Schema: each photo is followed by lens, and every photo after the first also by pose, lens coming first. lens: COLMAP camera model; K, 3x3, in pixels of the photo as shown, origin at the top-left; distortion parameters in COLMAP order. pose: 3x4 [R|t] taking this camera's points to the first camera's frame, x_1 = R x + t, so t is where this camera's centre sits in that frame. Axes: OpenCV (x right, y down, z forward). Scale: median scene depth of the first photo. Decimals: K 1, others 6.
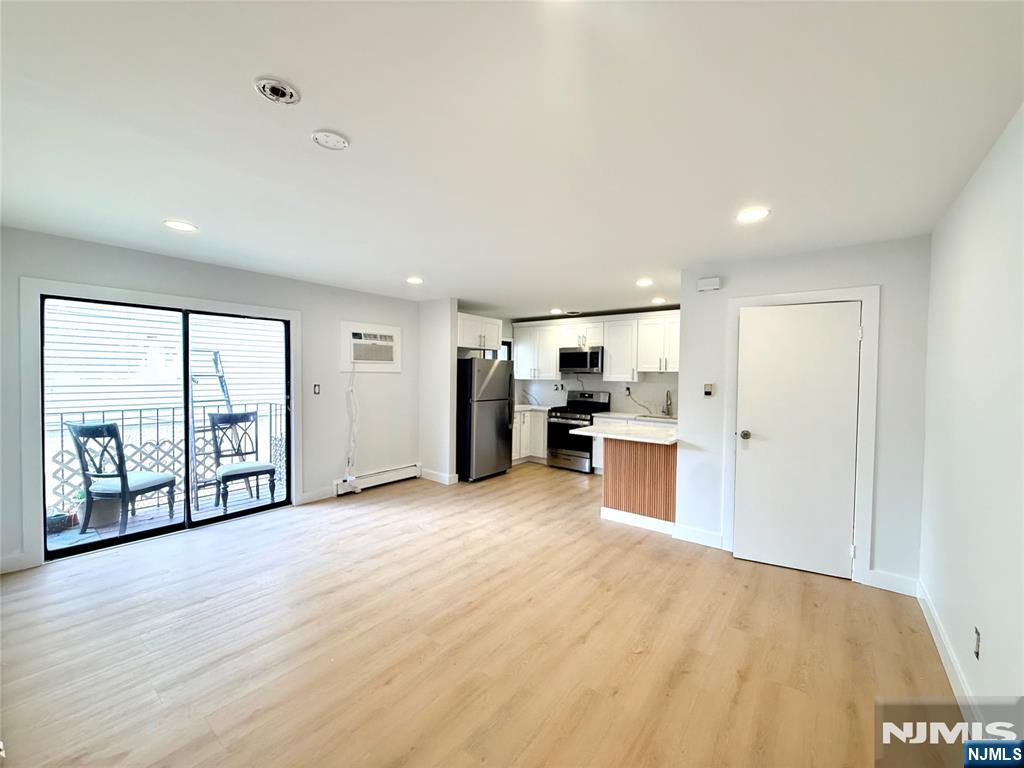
lens RADIAL K [[411.4, 0, 510.5], [0, 411.4, 383.8], [0, 0, 1]] dist [0.000464, 0.000464]
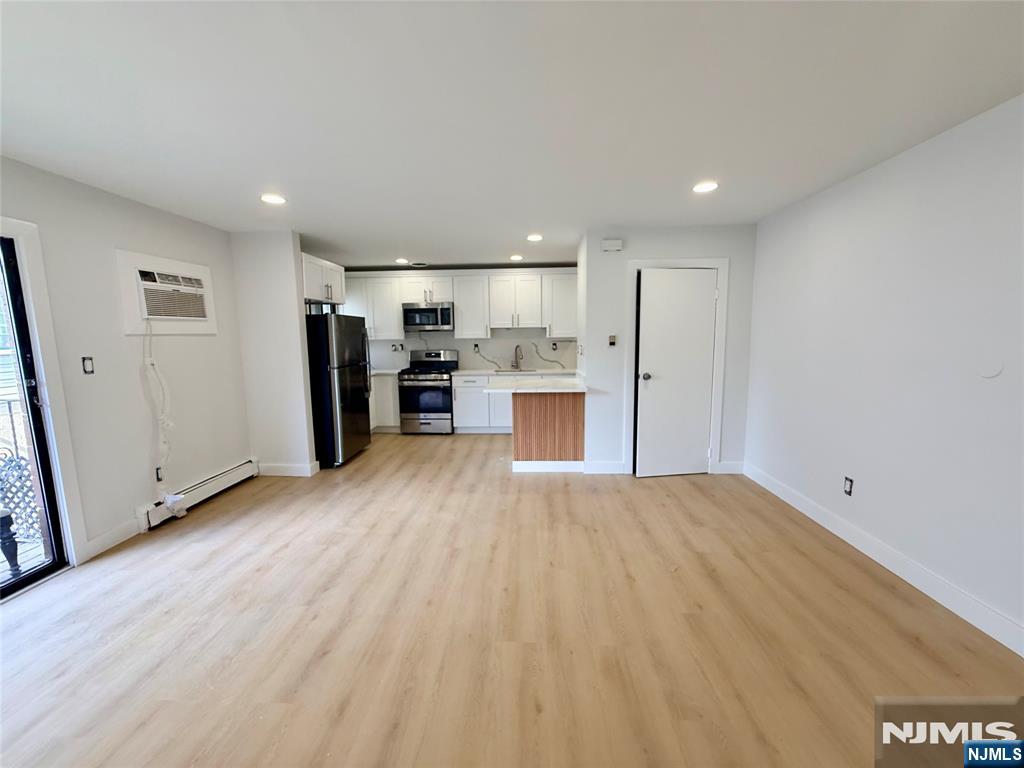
lens RADIAL K [[411.4, 0, 510.5], [0, 411.4, 383.8], [0, 0, 1]] dist [0.000464, 0.000464]
pose [[0.816457, -0.093970, 0.569708, -0.301719], [0.038943, 0.993383, 0.108043, -0.000555], [-0.576092, -0.066026, 0.814714, 0.166765]]
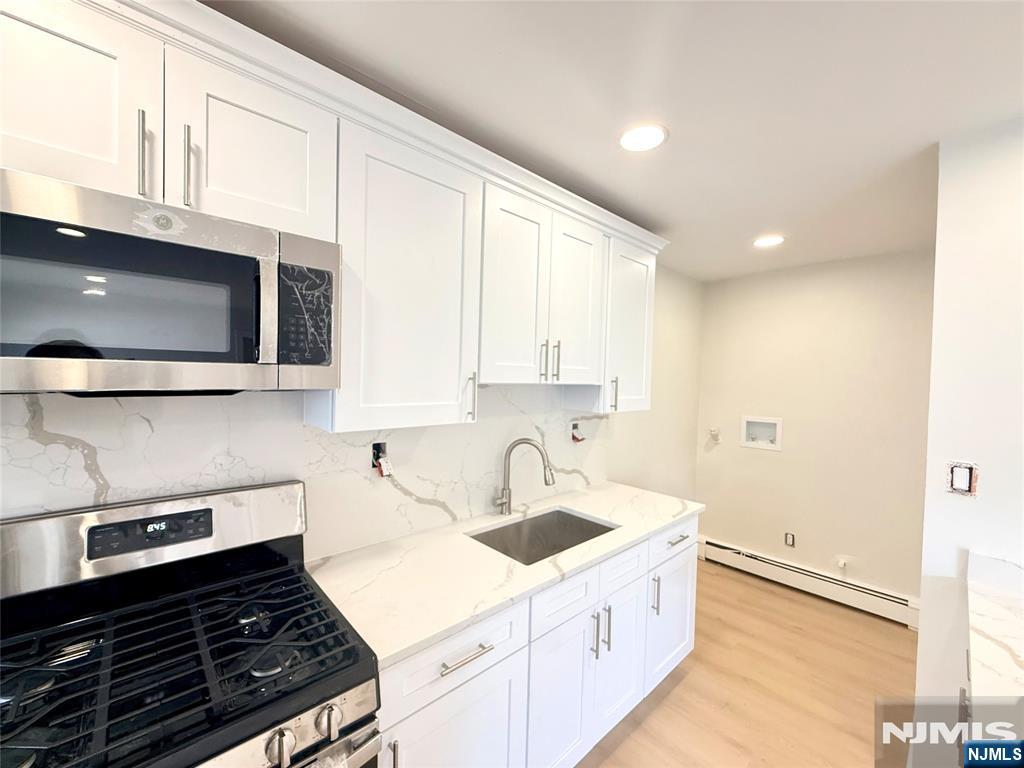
lens RADIAL K [[411.4, 0, 510.5], [0, 411.4, 383.8], [0, 0, 1]] dist [0.000464, 0.000464]
pose [[0.161502, -0.032158, 0.986348, 0.068004], [-0.001113, 0.999462, 0.032768, -0.047868], [-0.986872, -0.006389, 0.161380, 1.166095]]
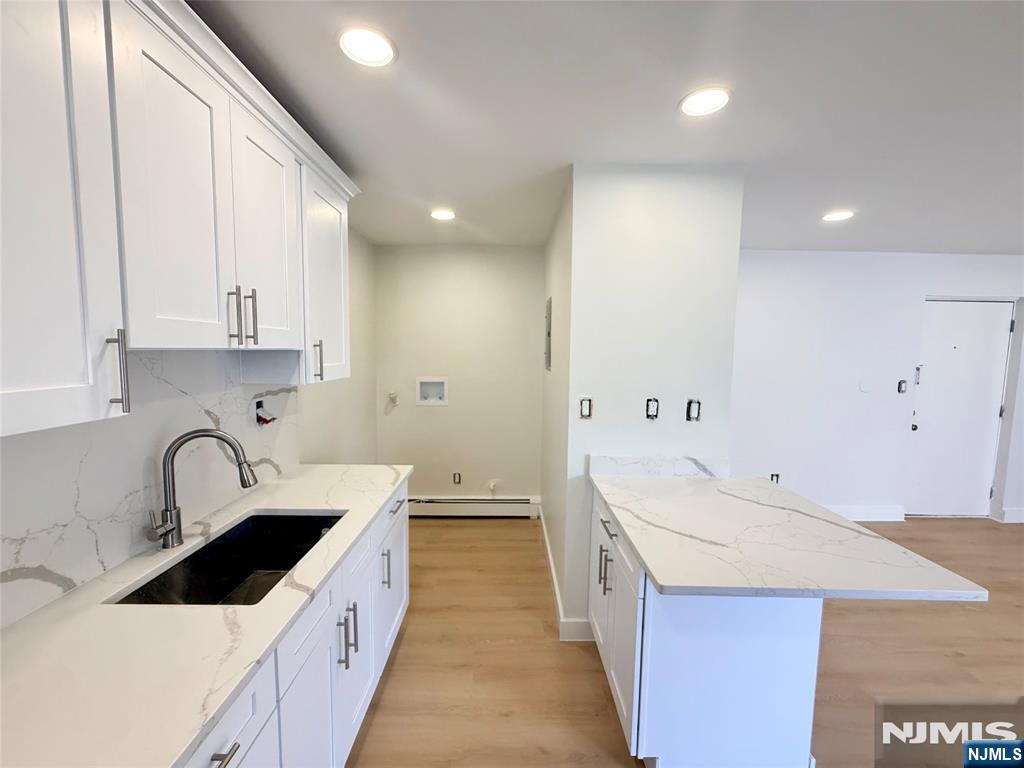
lens RADIAL K [[412.7, 0, 512.0], [0, 412.7, 384.0], [0, 0, 1]] dist [-0.001126, 0.000160]
pose [[-0.621899, -0.089637, 0.777951, 0.122545], [-0.004443, 0.993815, 0.110958, -0.043564], [-0.783085, 0.065549, -0.618450, 1.222412]]
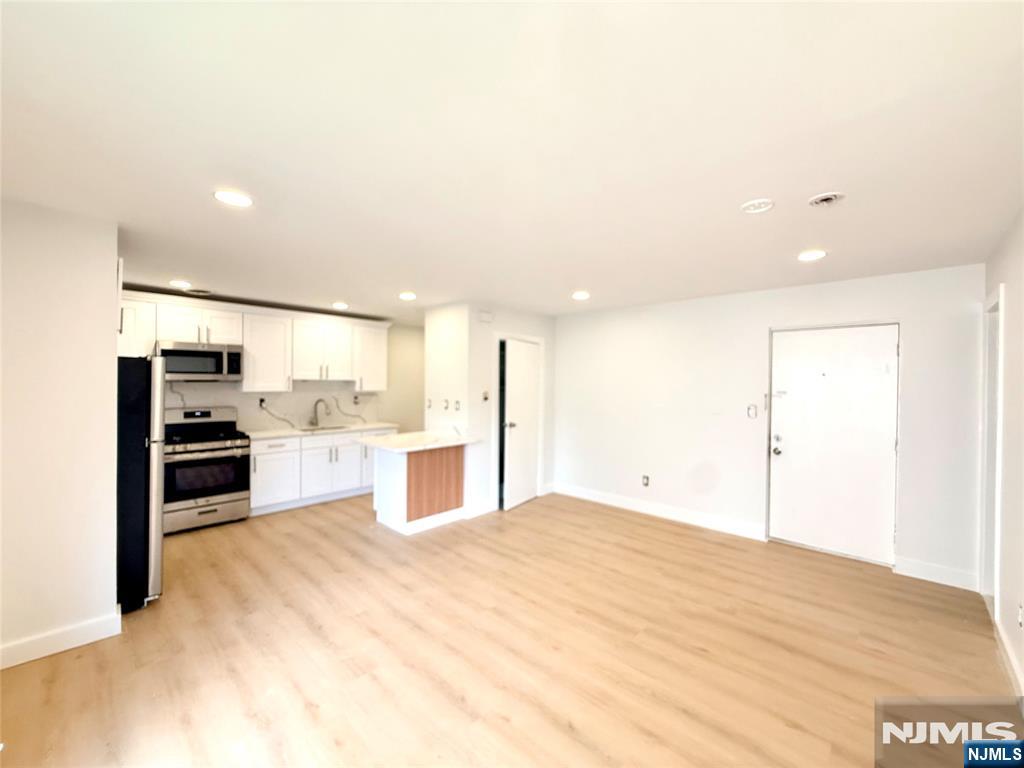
lens RADIAL K [[412.7, 0, 512.0], [0, 412.7, 384.0], [0, 0, 1]] dist [-0.001126, 0.000160]
pose [[0.093746, -0.018911, 0.995417, -0.623299], [0.016381, 0.999714, 0.017450, -0.034752], [-0.995461, 0.014670, 0.094029, 0.580249]]
